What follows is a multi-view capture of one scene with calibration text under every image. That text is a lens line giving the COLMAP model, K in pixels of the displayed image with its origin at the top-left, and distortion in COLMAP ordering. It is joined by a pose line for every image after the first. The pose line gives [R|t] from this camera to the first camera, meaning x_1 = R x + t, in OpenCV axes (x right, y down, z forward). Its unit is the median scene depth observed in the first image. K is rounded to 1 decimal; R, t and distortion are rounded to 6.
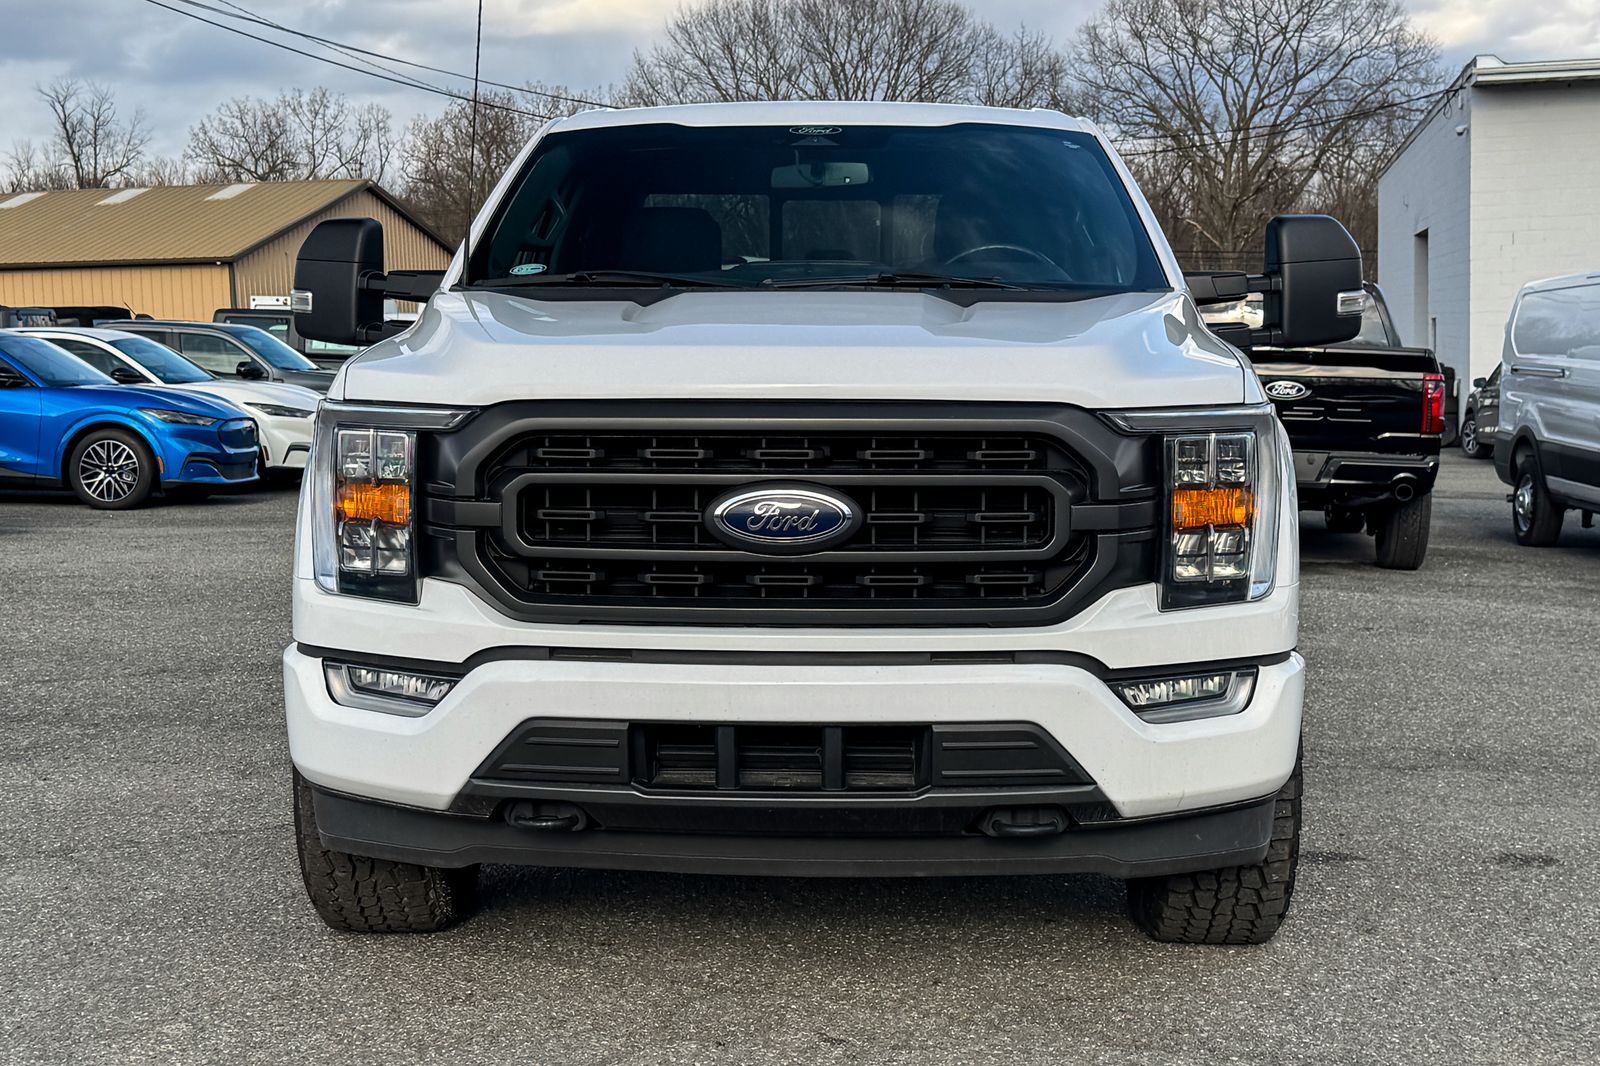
lens RADIAL K [[2348.1, 0, 800.0], [0, 2348.1, 533.0], [0, 0, 1]] dist [0.035554, 0.050083]
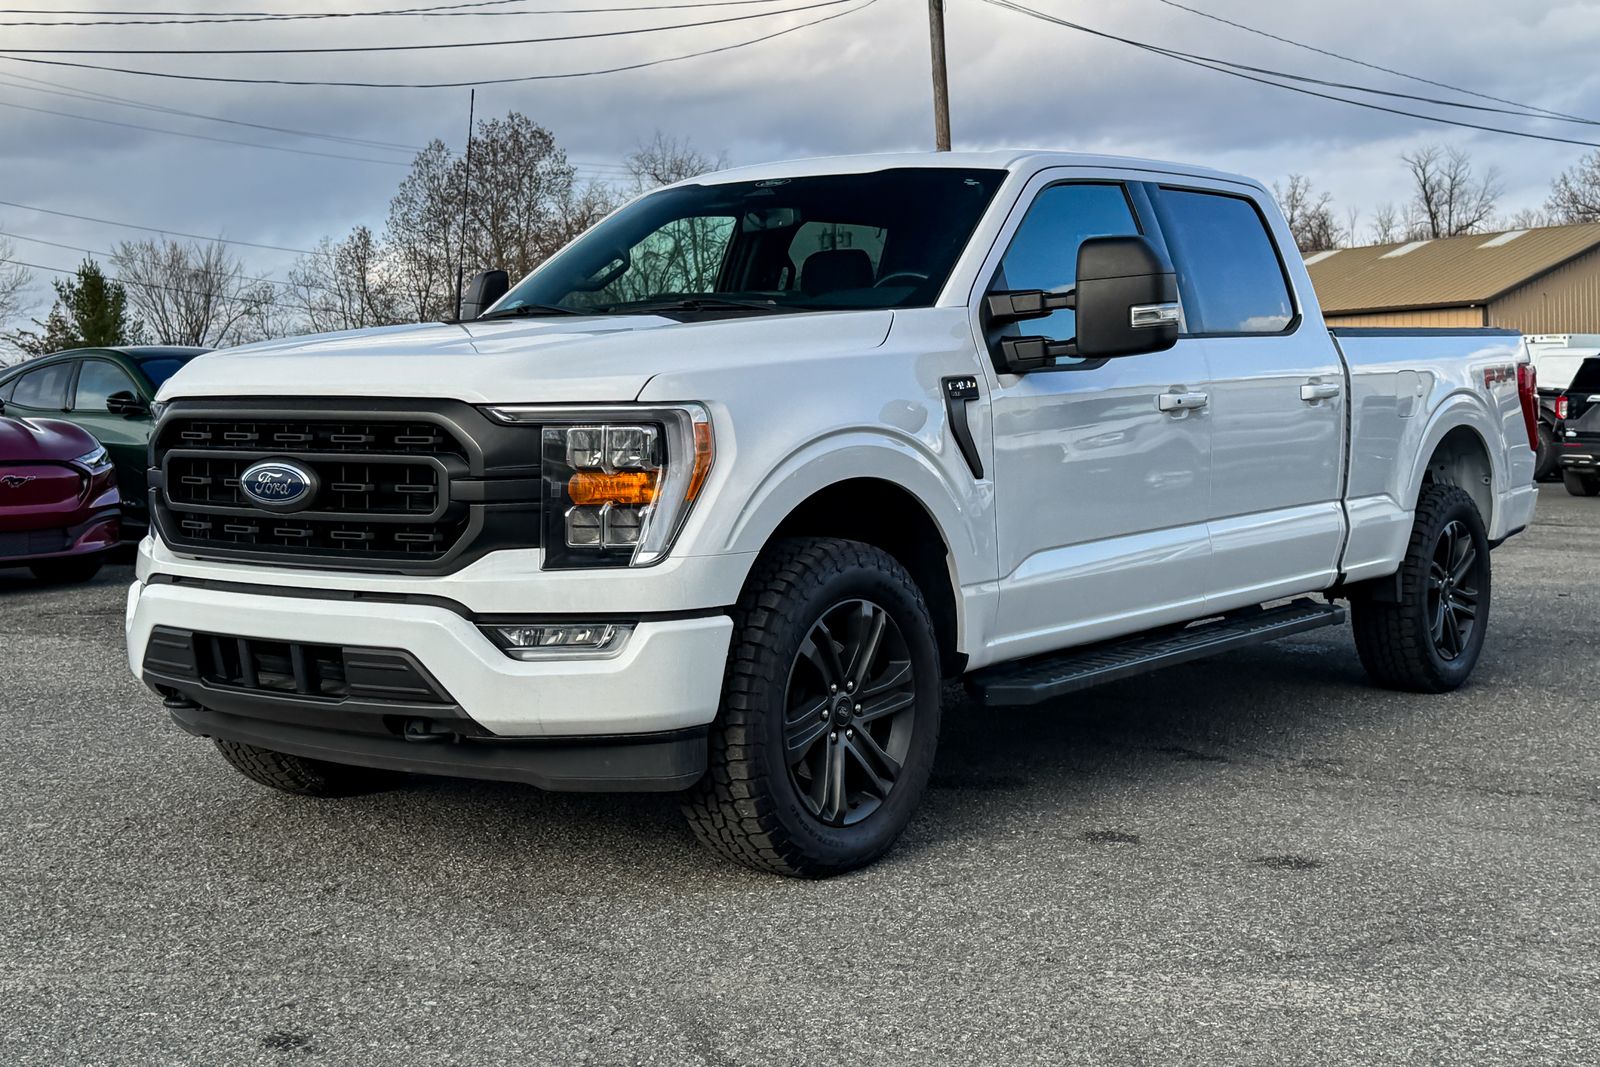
lens RADIAL K [[2119.5, 0, 800.0], [0, 2119.5, 533.5], [0, 0, 1]] dist [0.146061, 0.001584]
pose [[0.832719, 0.033689, -0.552670, 0.883728], [-0.039786, 0.999208, 0.000962, 0.007957], [0.552265, 0.021187, 0.833400, 0.155221]]
